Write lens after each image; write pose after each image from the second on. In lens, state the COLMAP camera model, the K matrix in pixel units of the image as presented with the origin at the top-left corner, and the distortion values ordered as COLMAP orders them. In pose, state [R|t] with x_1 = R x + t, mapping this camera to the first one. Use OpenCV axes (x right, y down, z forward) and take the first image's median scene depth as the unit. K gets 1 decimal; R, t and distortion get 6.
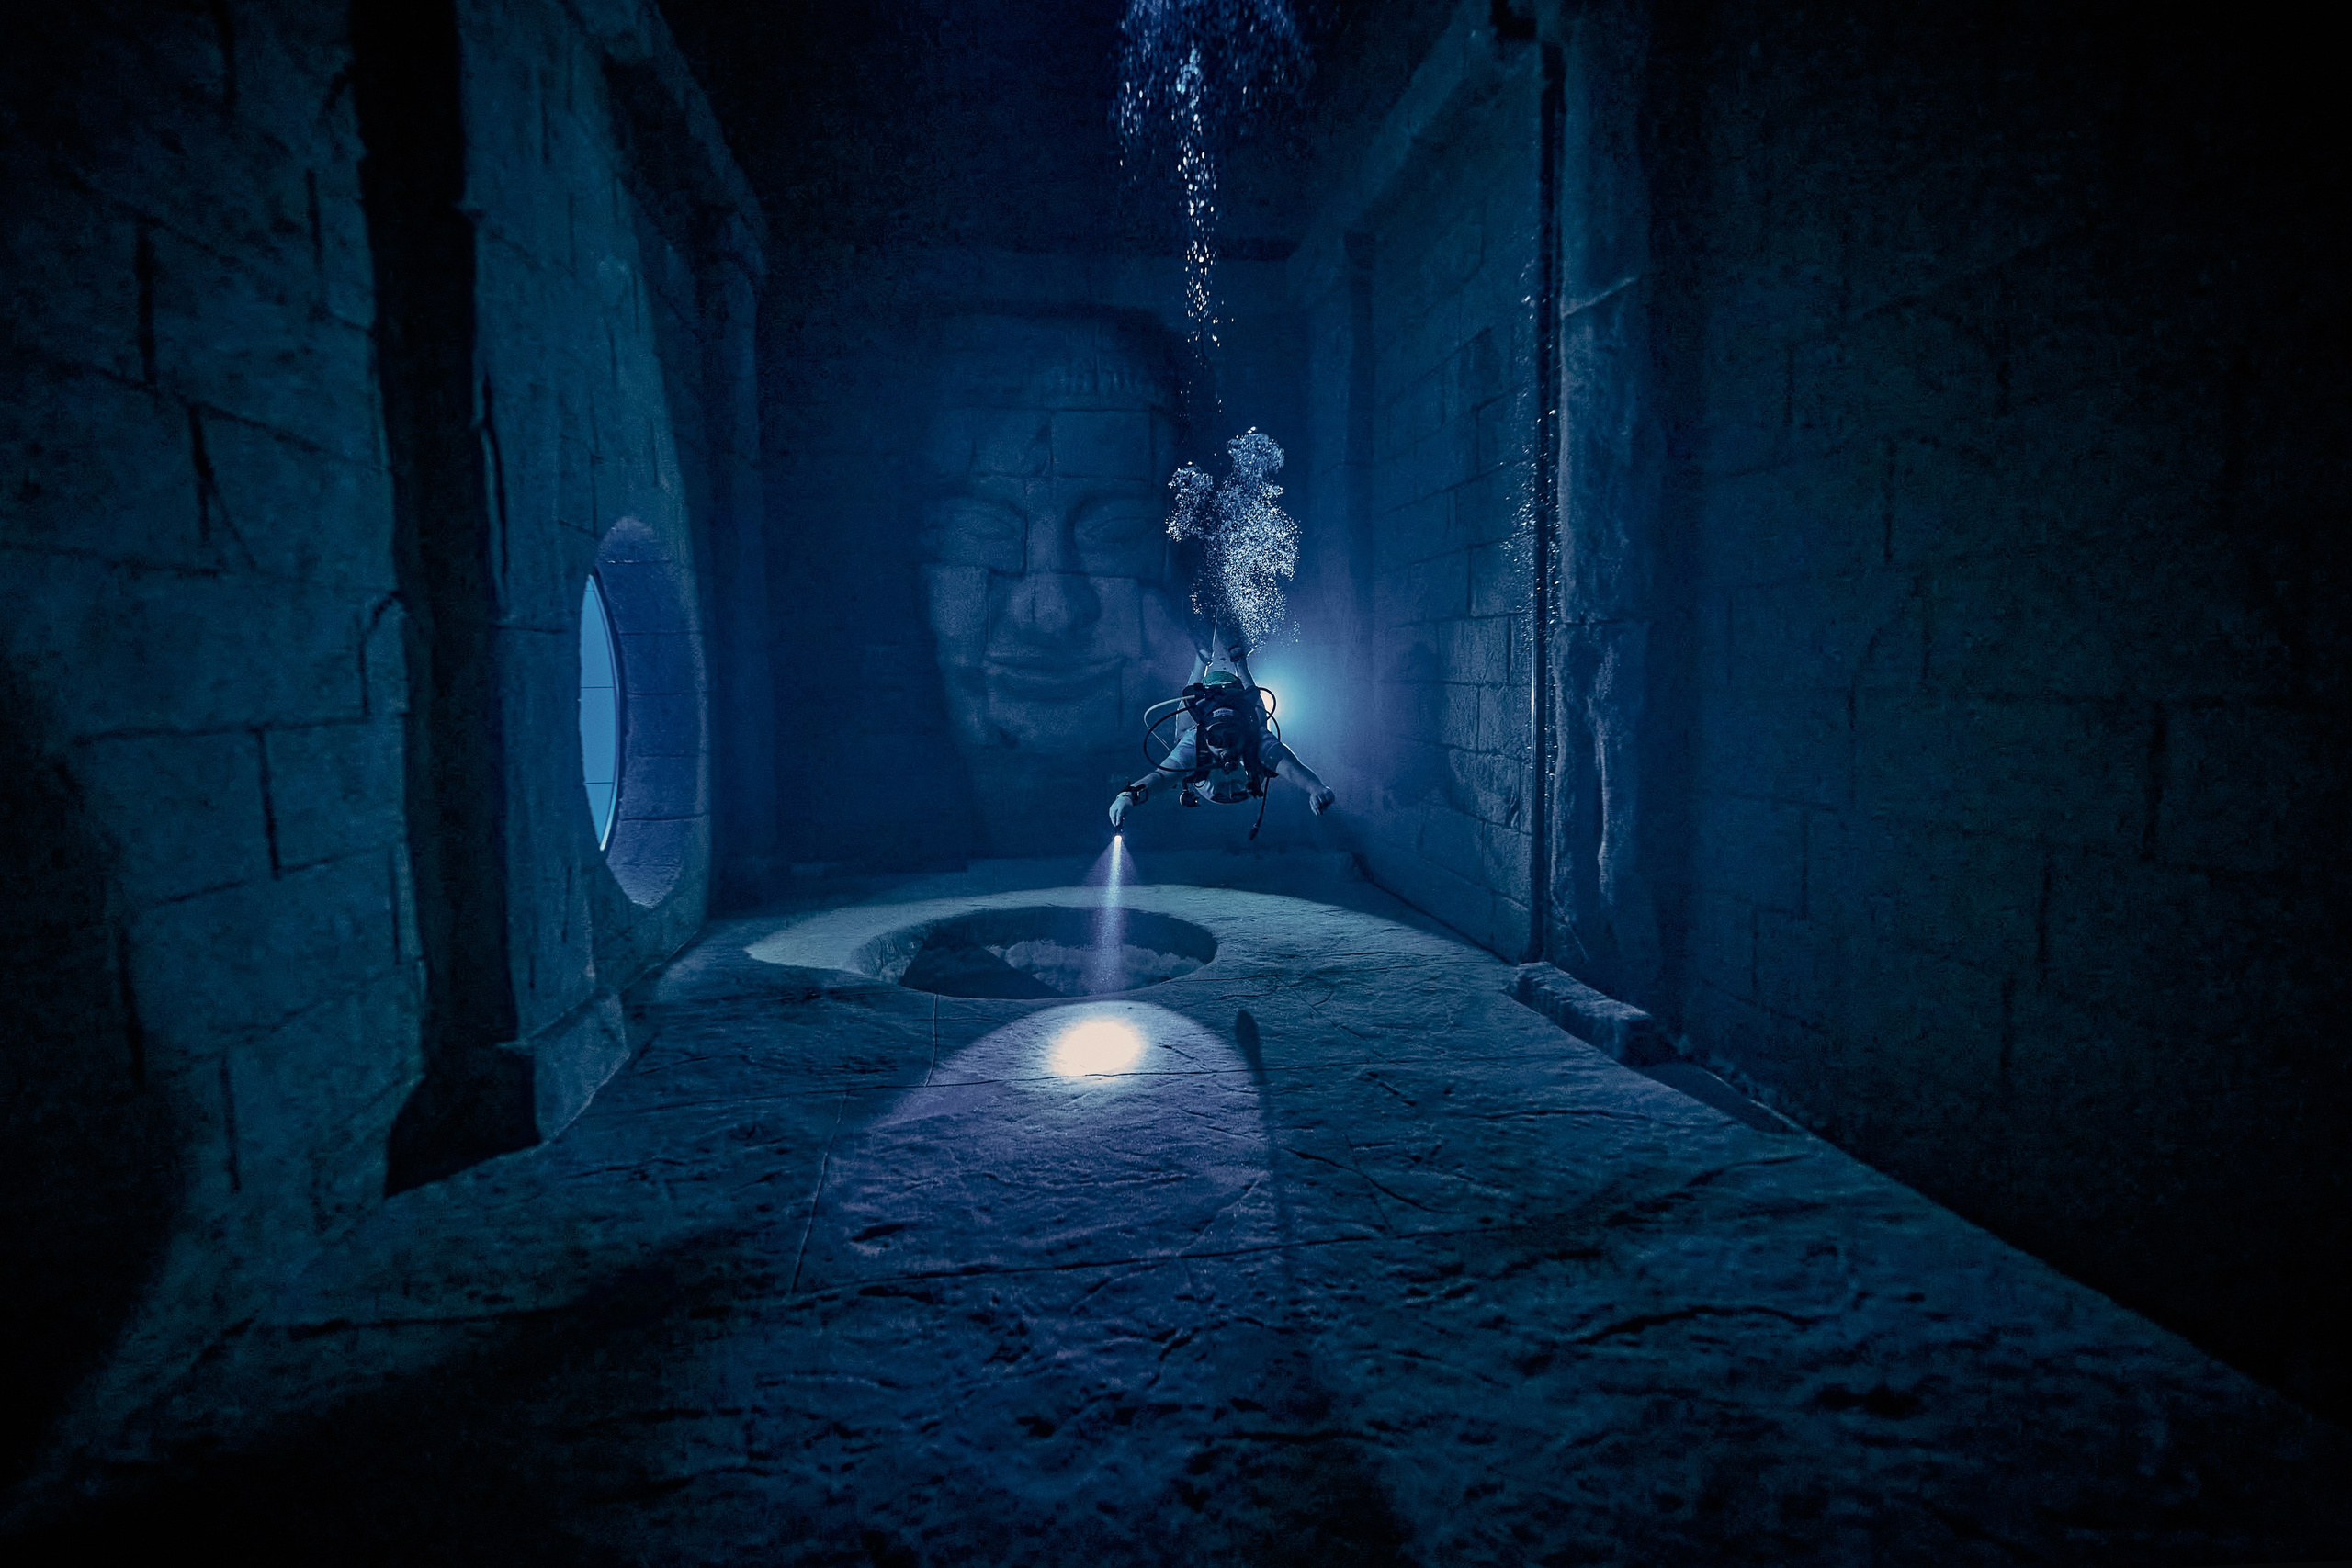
lens RADIAL K [[1093.0, 0, 1149.7], [0, 1093.0, 779.1], [0, 0, 1]] dist [-0.000815, -0.000685]
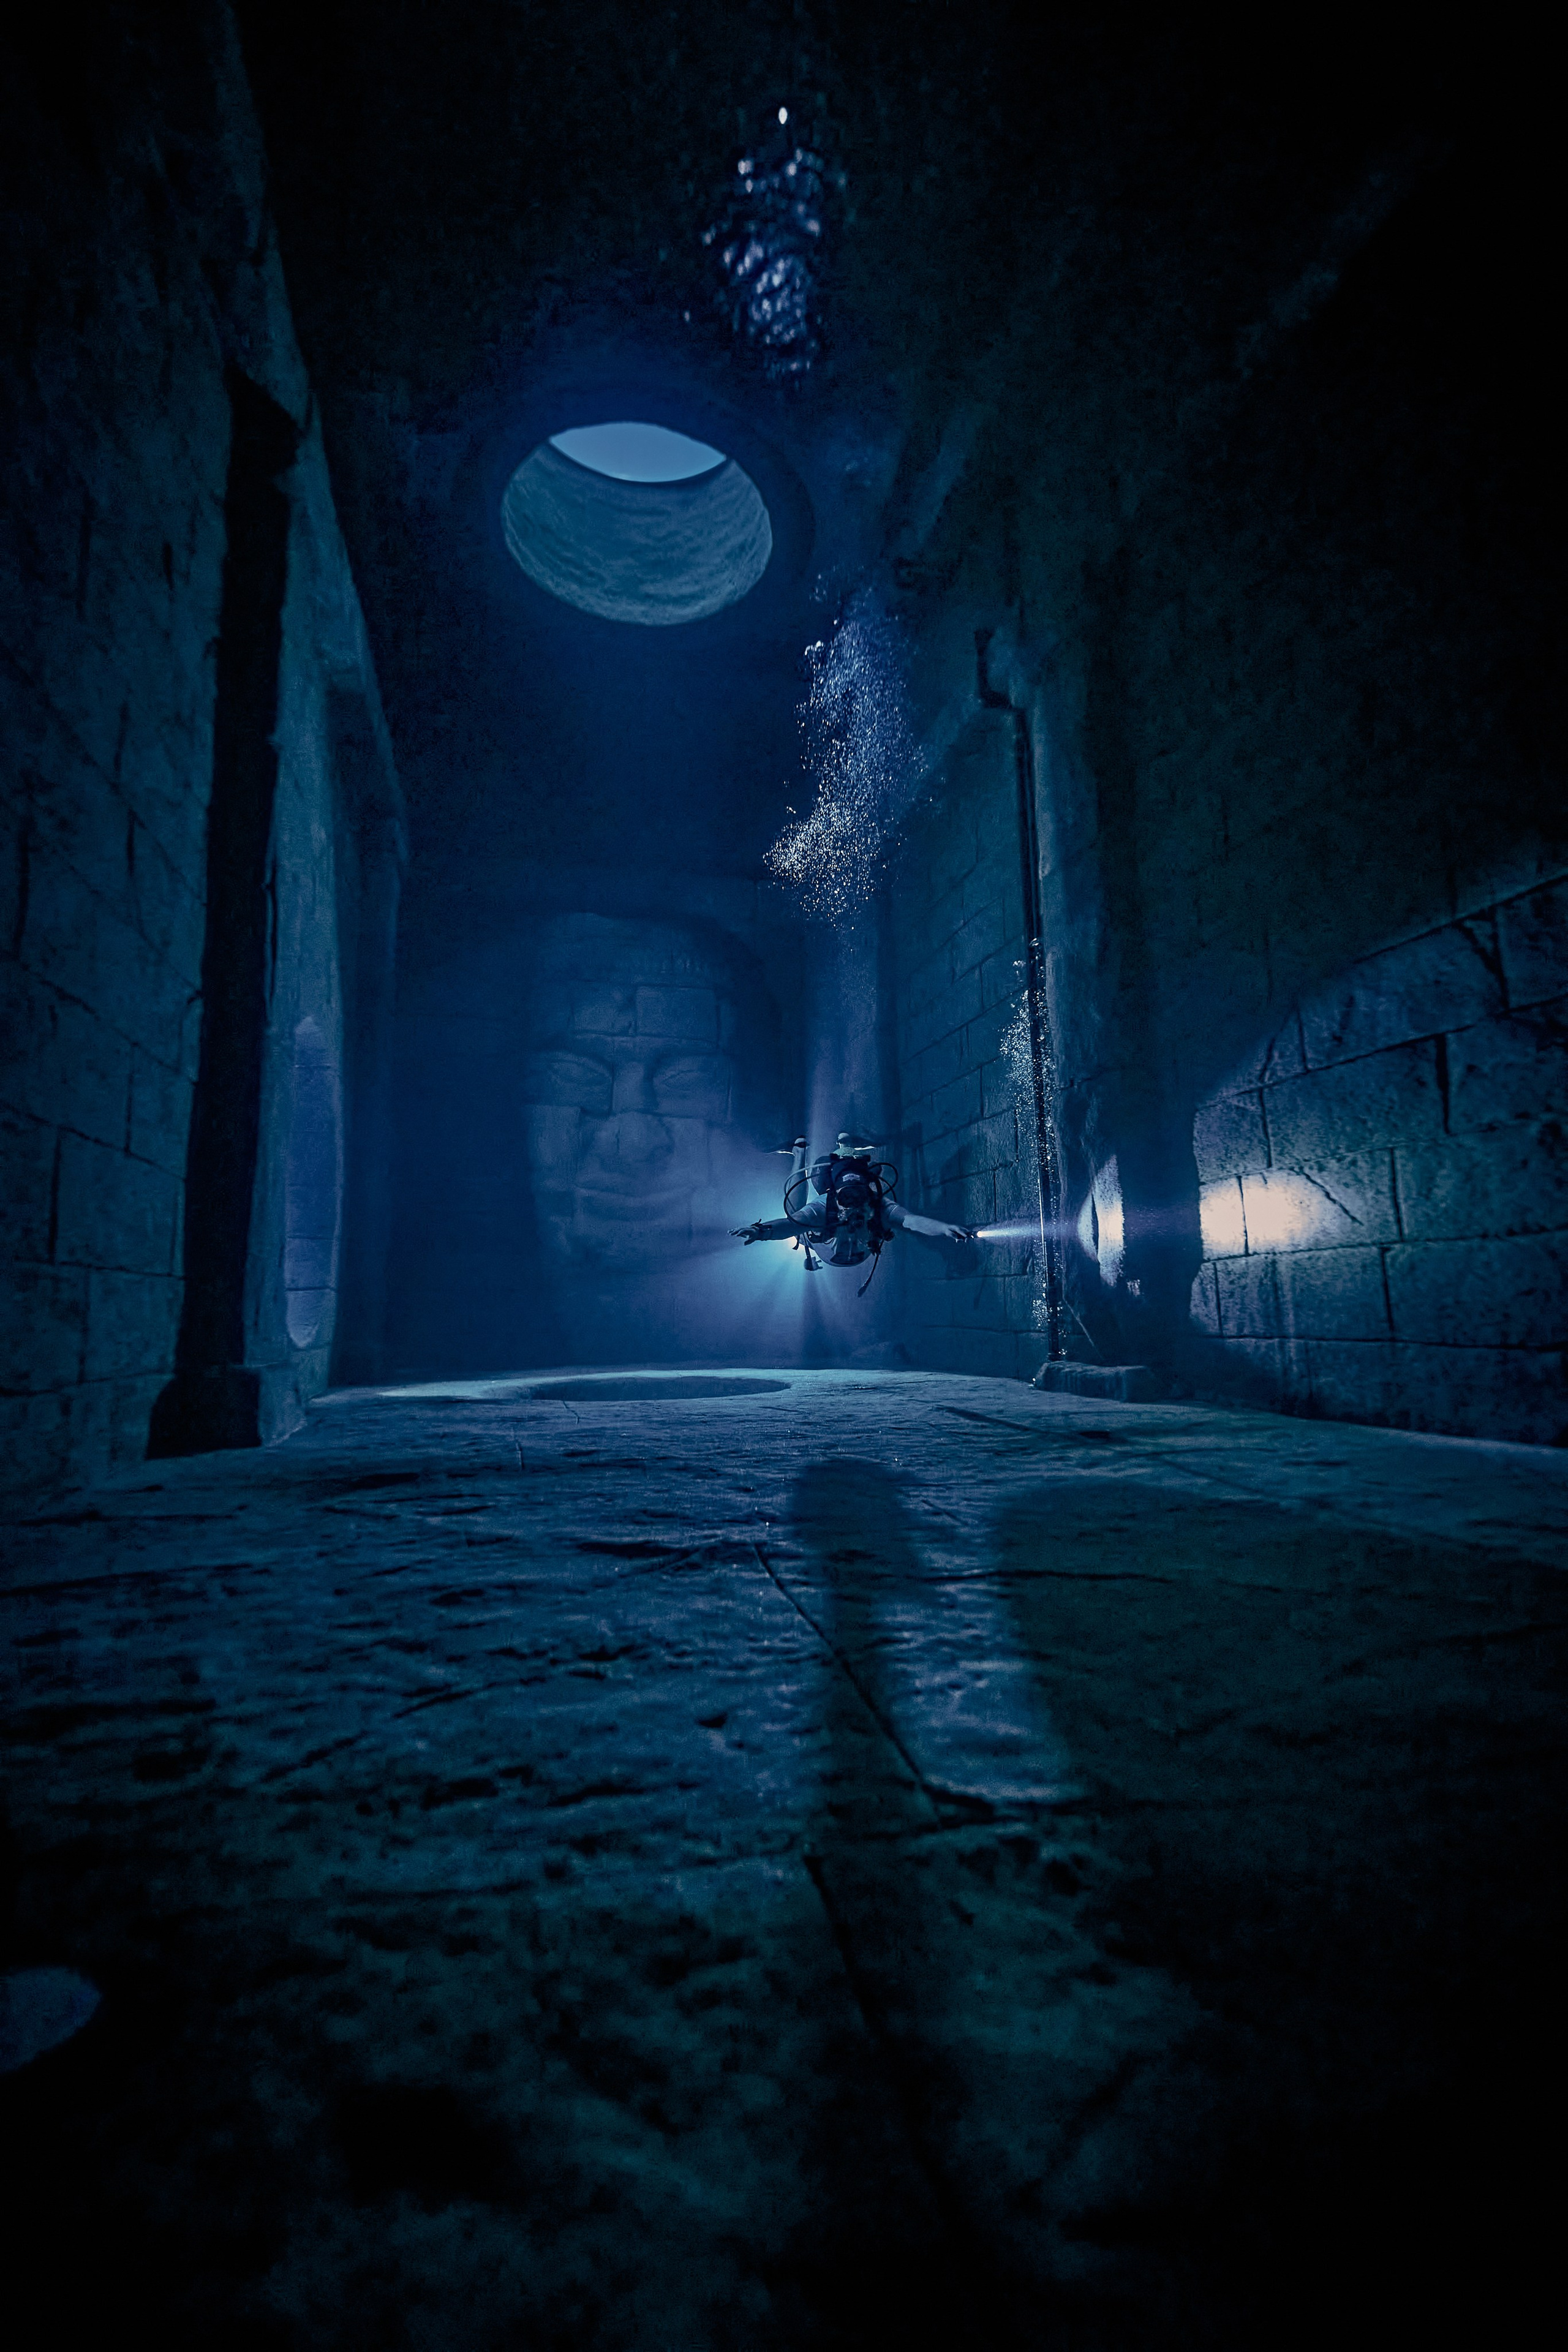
lens RADIAL K [[1014.3, 0, 777.8], [0, 1014.3, 1174.7], [0, 0, 1]] dist [0.003149, 0.000124]
pose [[0.994403, 0.008884, 0.105276, -0.066113], [0.014275, 0.976022, -0.217201, 0.162312], [-0.104682, 0.217488, 0.970433, -0.104322]]
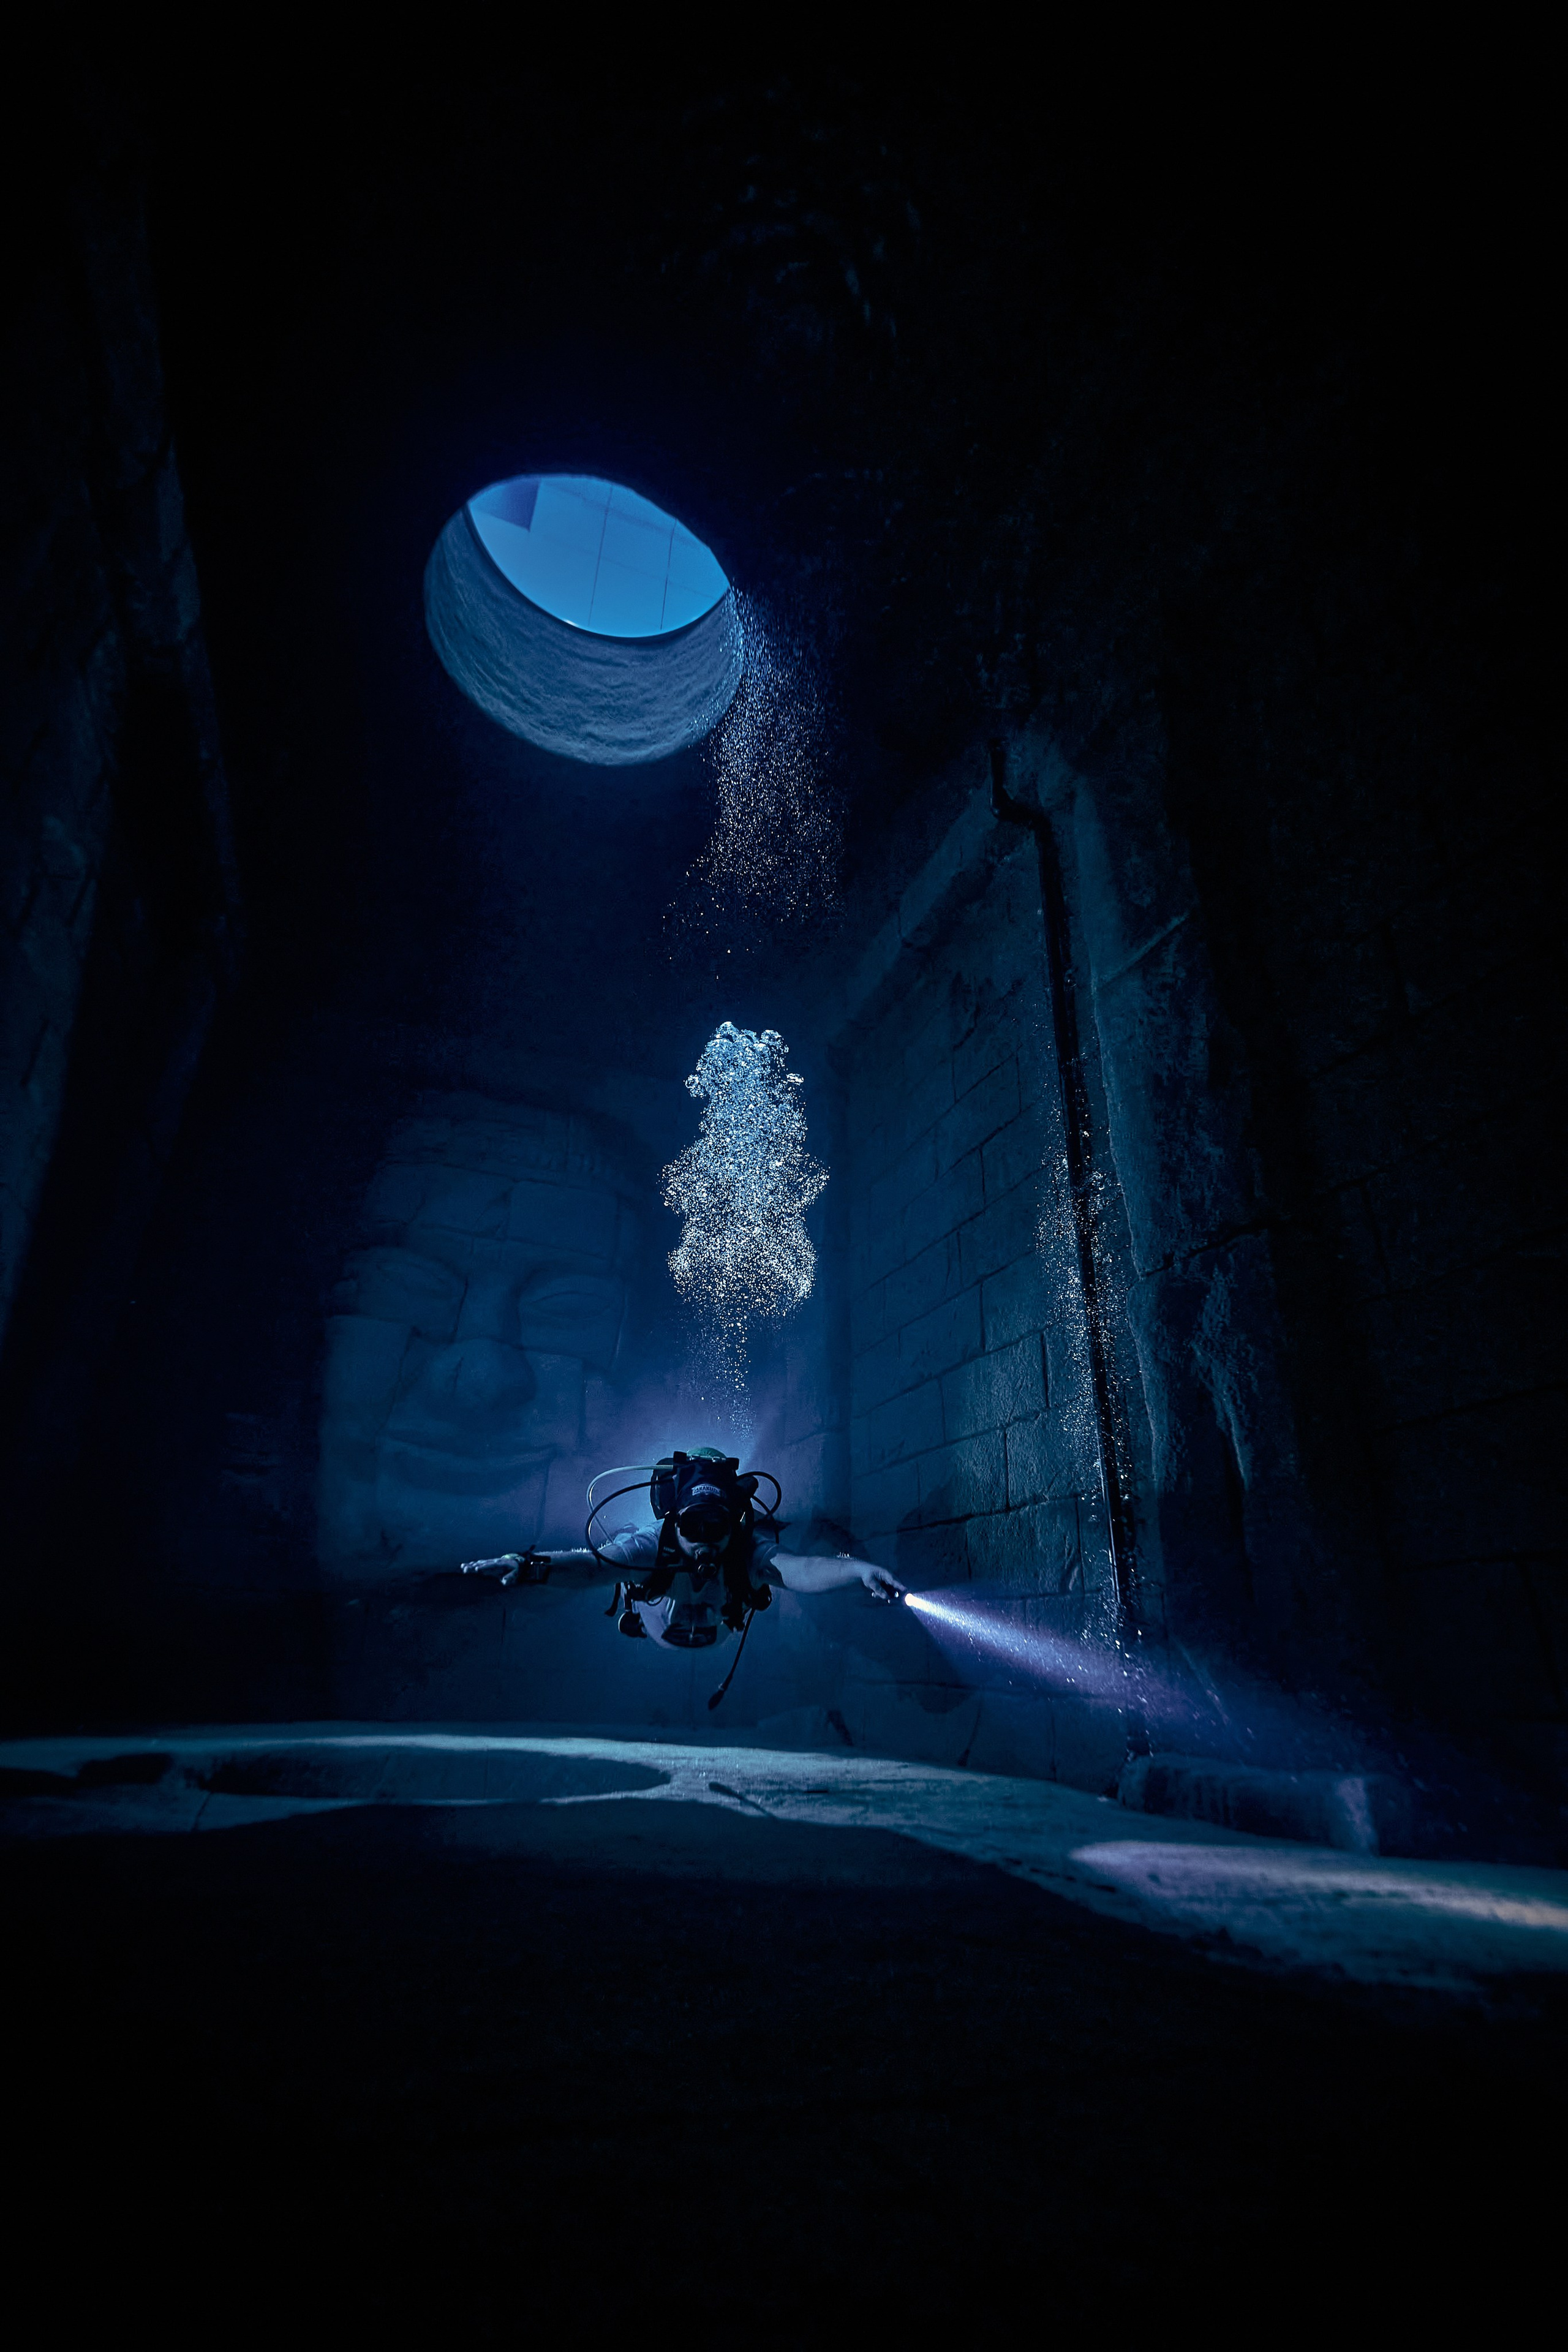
lens RADIAL K [[1031.5, 0, 789.6], [0, 1031.5, 1178.5], [0, 0, 1]] dist [-0.004638, -0.000541]
pose [[0.973091, 0.133750, 0.187629, -0.034108], [-0.021218, 0.862842, -0.505029, 0.147435], [-0.229441, 0.487458, 0.842462, 0.254864]]
